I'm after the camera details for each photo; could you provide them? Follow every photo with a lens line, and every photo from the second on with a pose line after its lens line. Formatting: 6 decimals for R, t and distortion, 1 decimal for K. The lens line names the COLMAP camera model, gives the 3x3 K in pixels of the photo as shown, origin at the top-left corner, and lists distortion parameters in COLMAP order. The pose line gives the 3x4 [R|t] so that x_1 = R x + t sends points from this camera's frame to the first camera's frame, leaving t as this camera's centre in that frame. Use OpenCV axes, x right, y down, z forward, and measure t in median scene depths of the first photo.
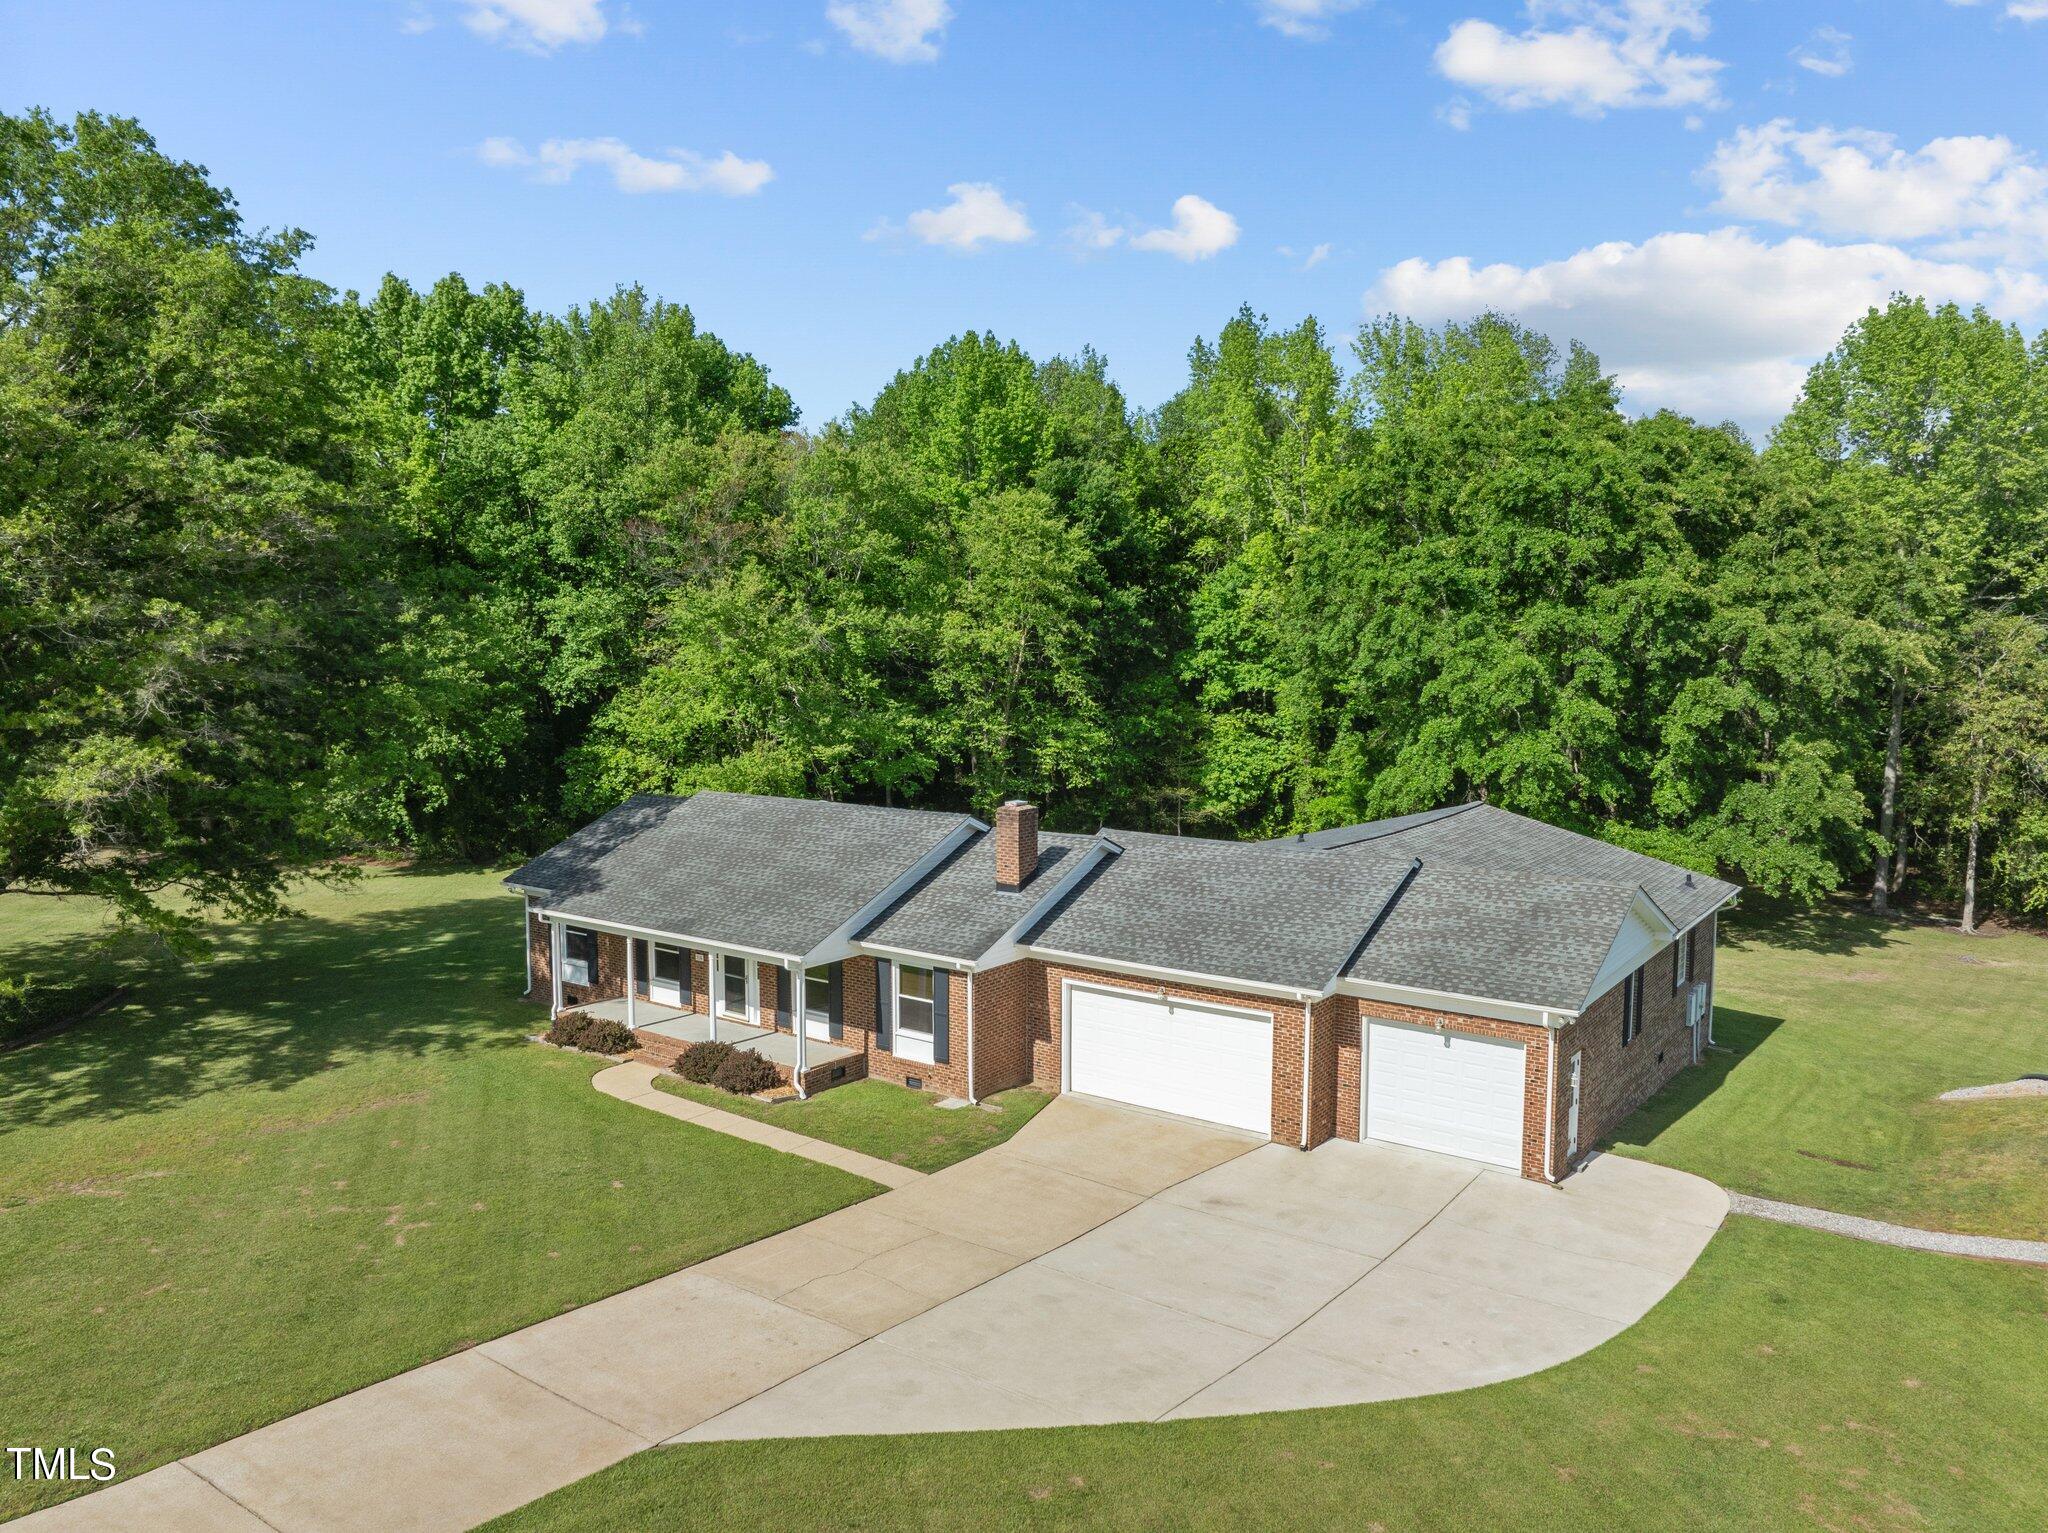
lens RADIAL K [[1443.2, 0, 1018.9], [0, 1443.2, 765.5], [0, 0, 1]] dist [-0.037603, 0.000276]
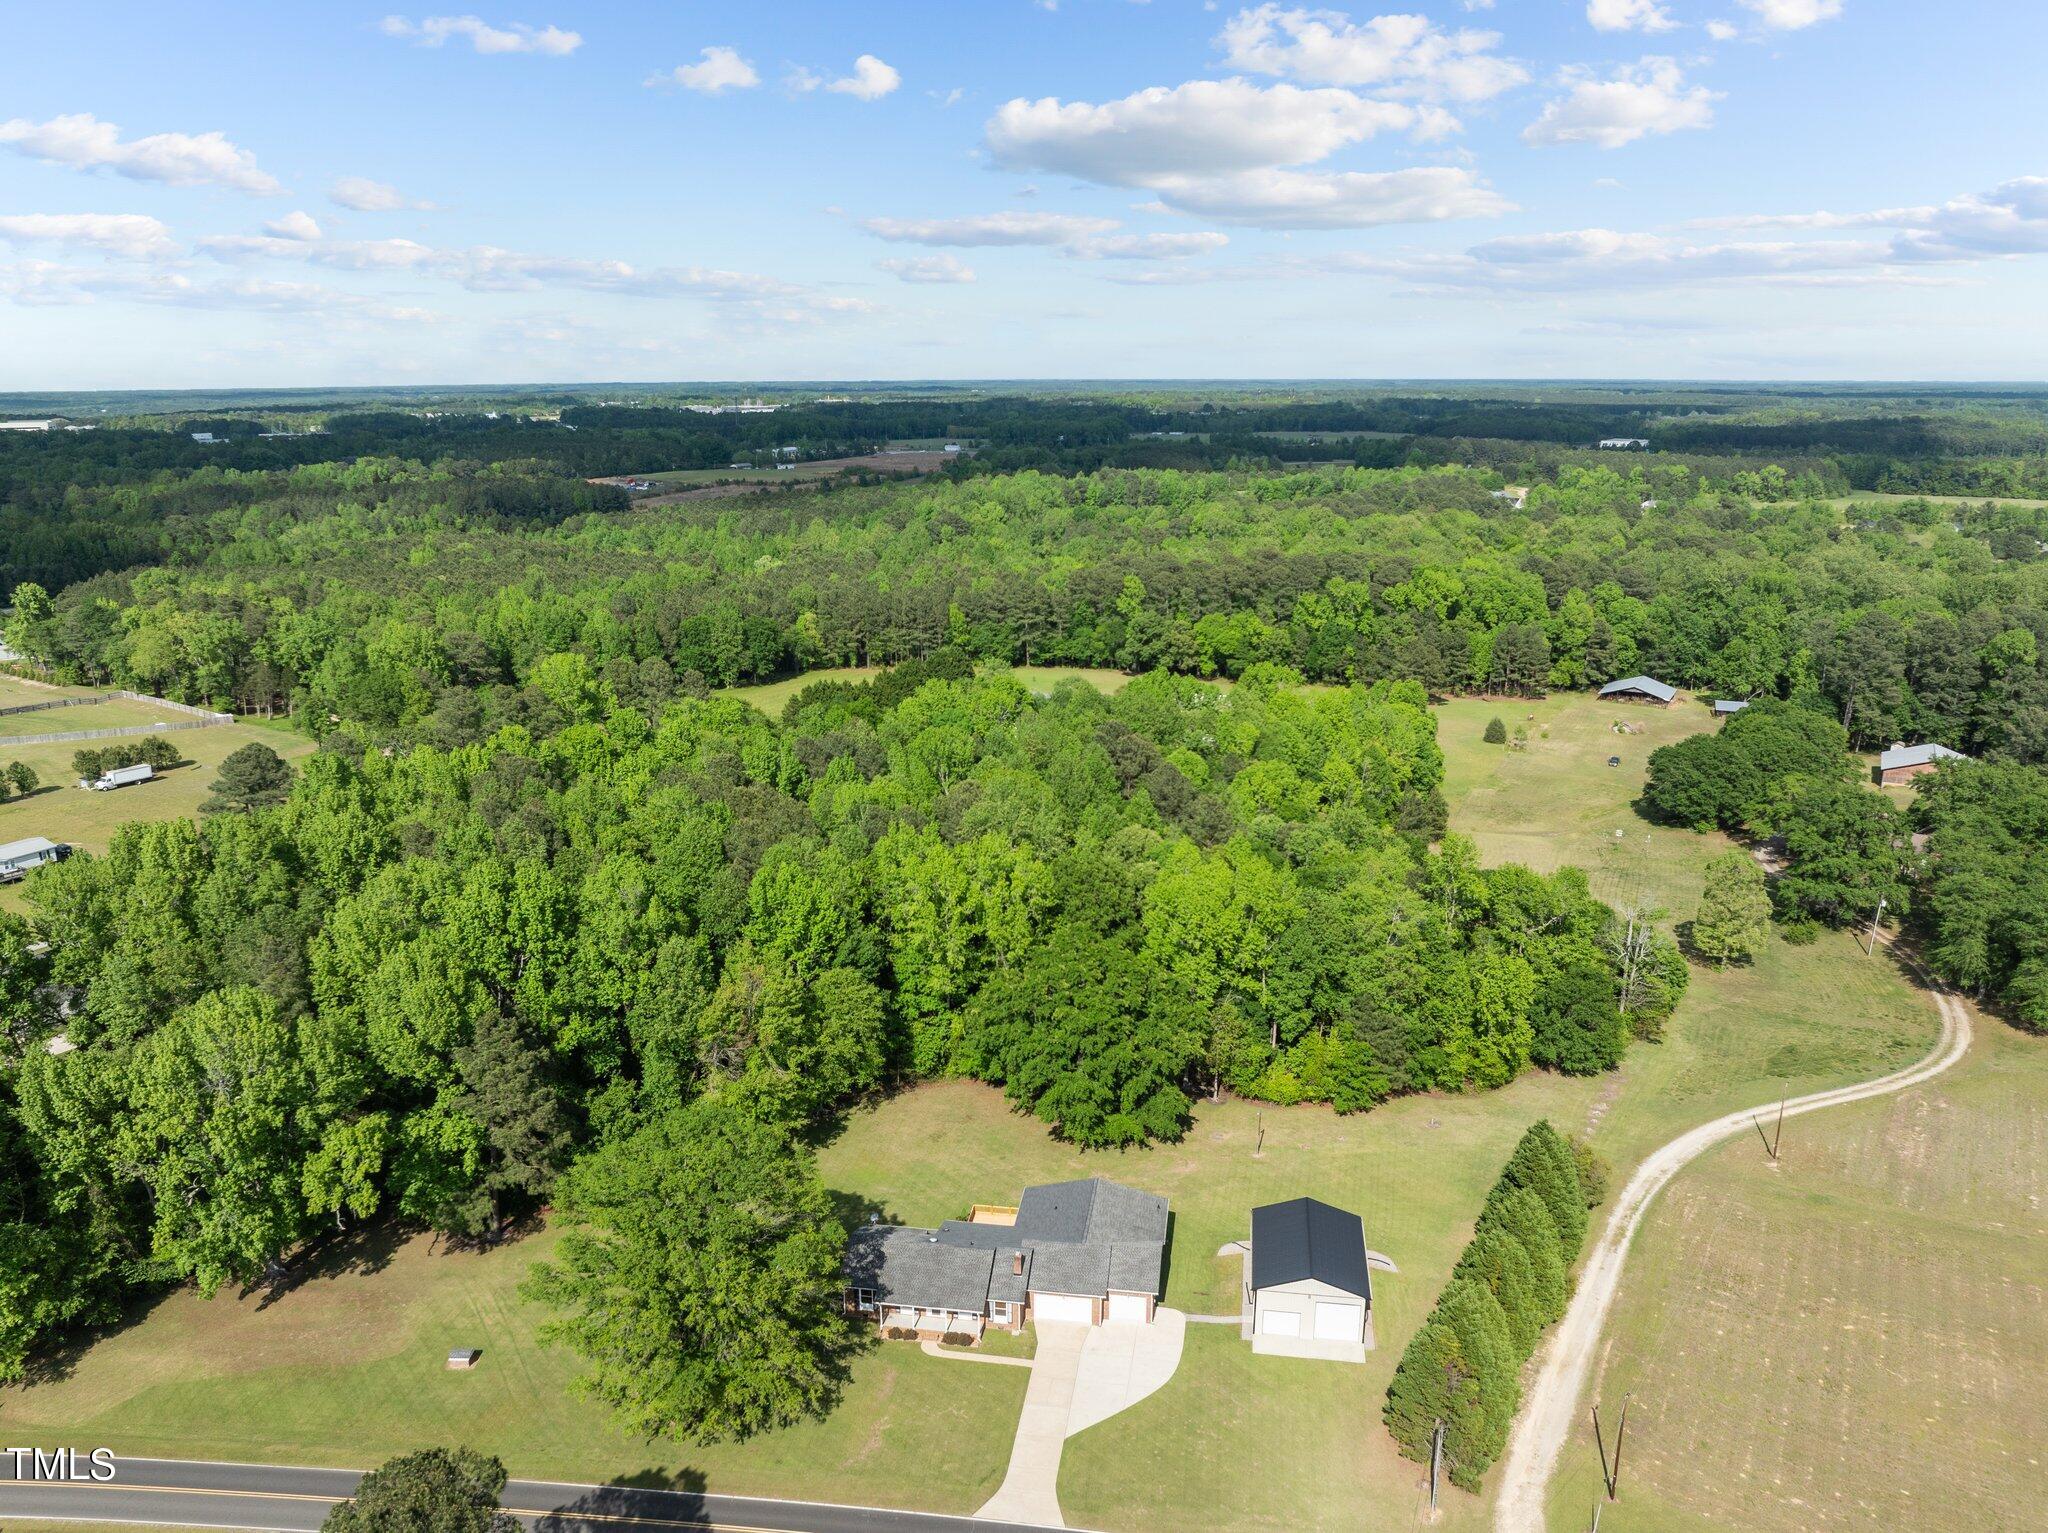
lens RADIAL K [[1443.2, 0, 1028.3], [0, 1443.2, 765.2], [0, 0, 1]] dist [-0.037603, 0.000276]
pose [[0.883313, -0.121346, 0.452806, -1.476078], [0.041612, 0.982400, 0.182096, -1.852575], [-0.466934, -0.142006, 0.872816, -2.073778]]
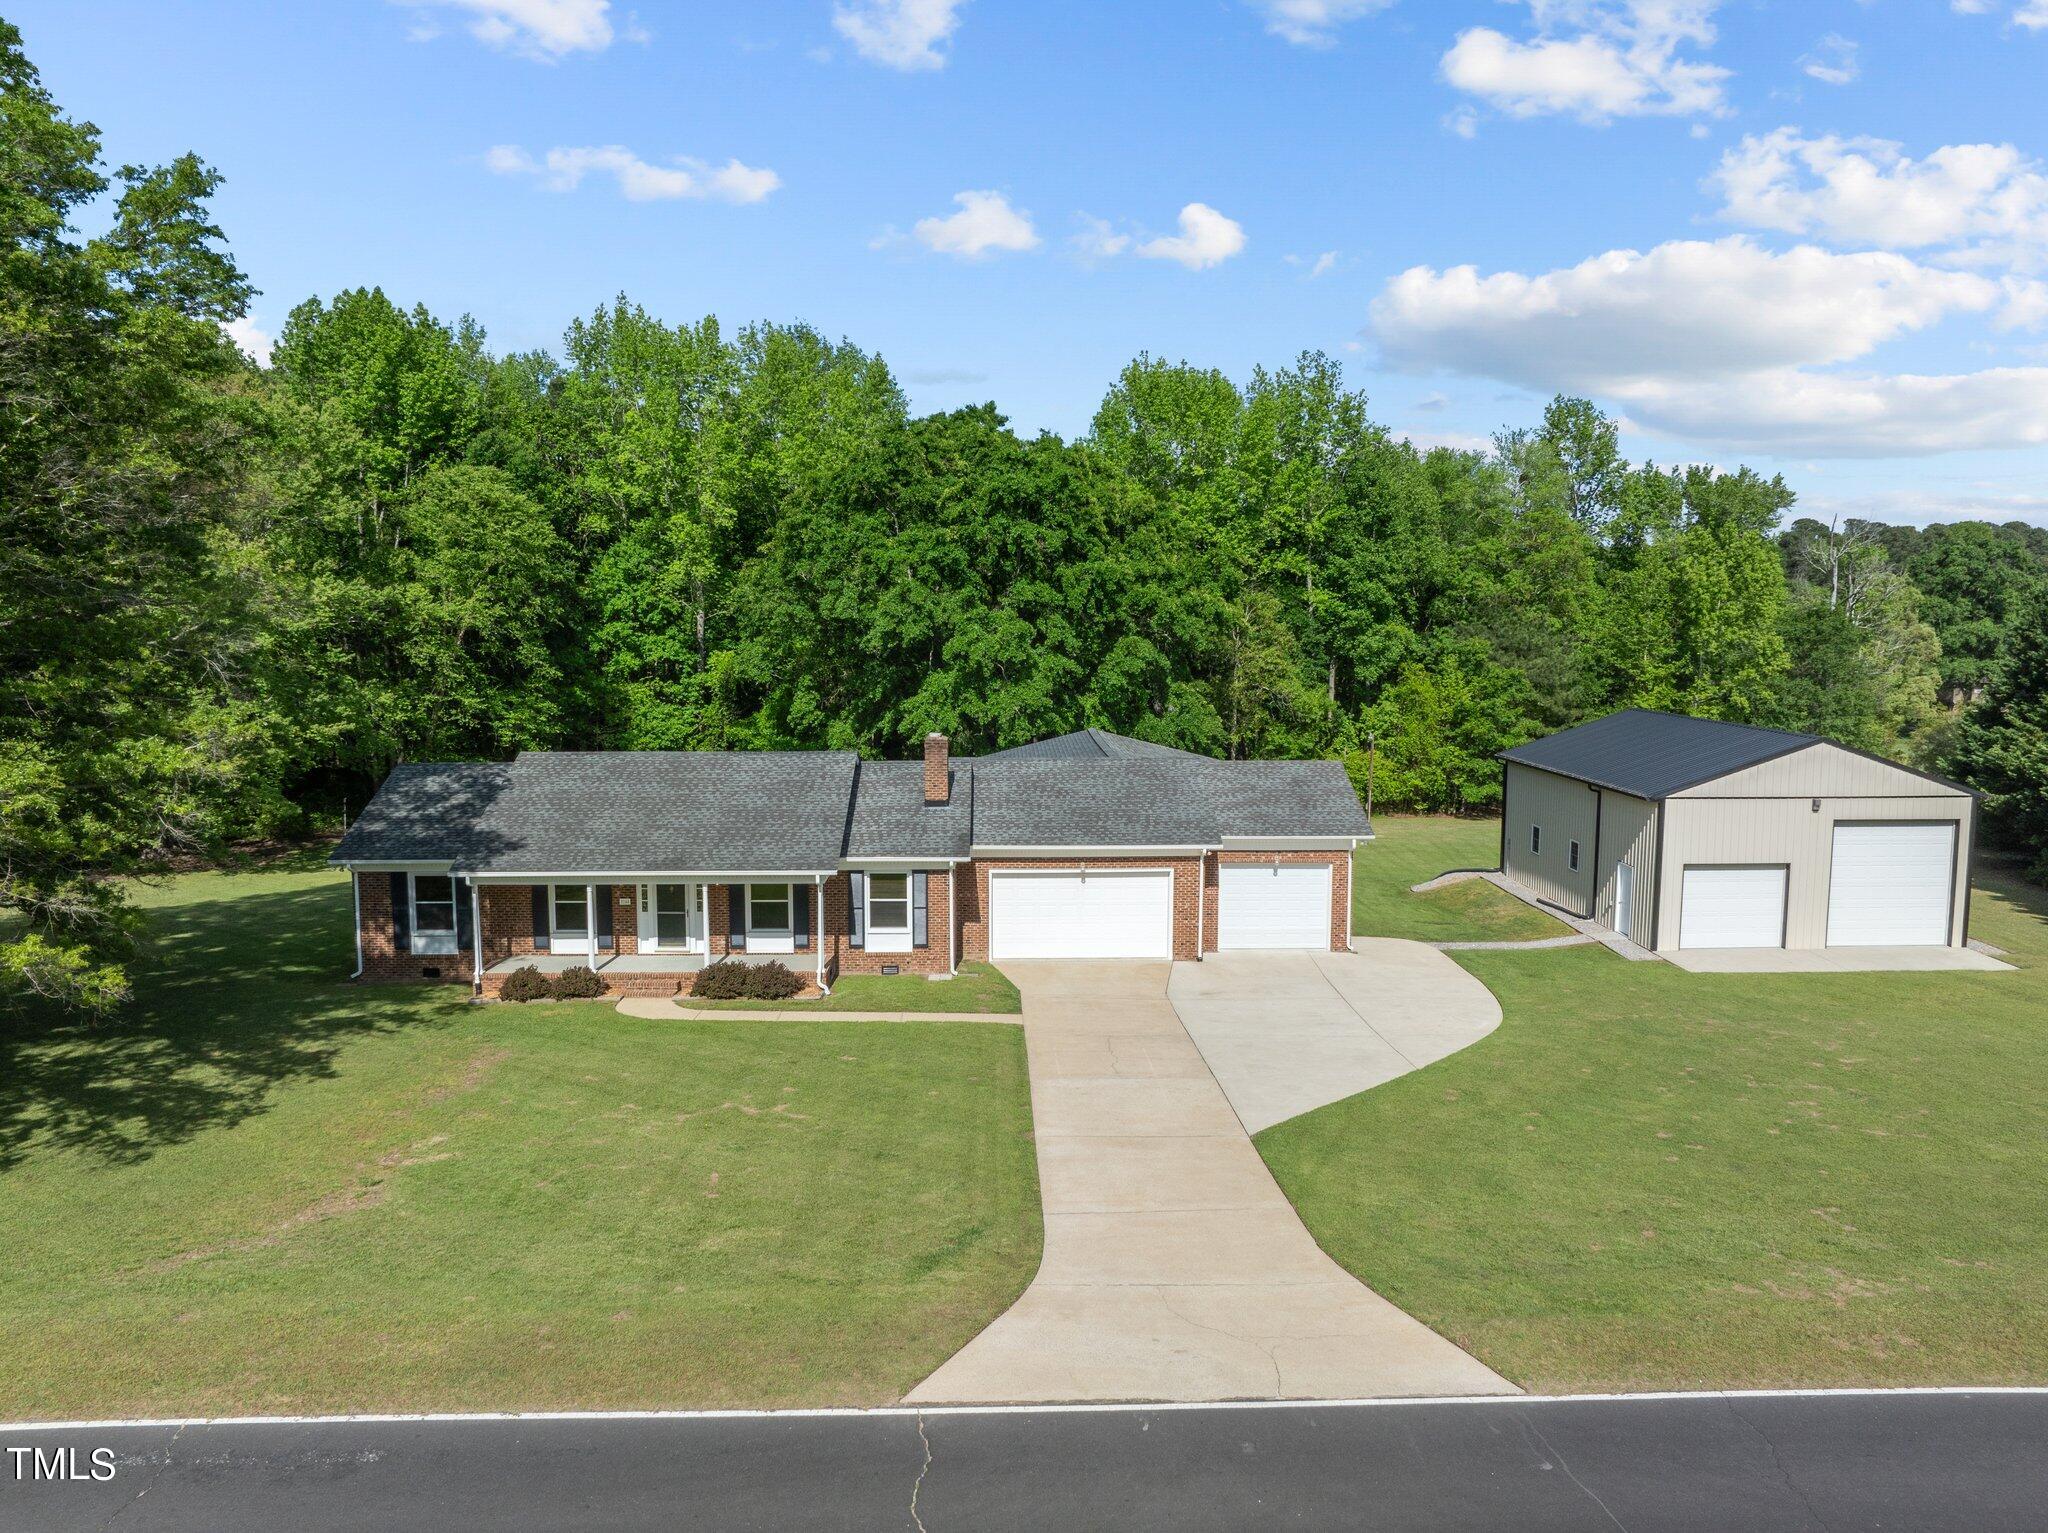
lens RADIAL K [[1443.2, 0, 1018.6], [0, 1443.2, 769.8], [0, 0, 1]] dist [-0.037603, 0.000276]
pose [[0.792990, -0.064335, 0.605828, -0.650677], [0.054939, 0.997909, 0.034060, 0.017216], [-0.606753, 0.006274, 0.794866, -0.019181]]
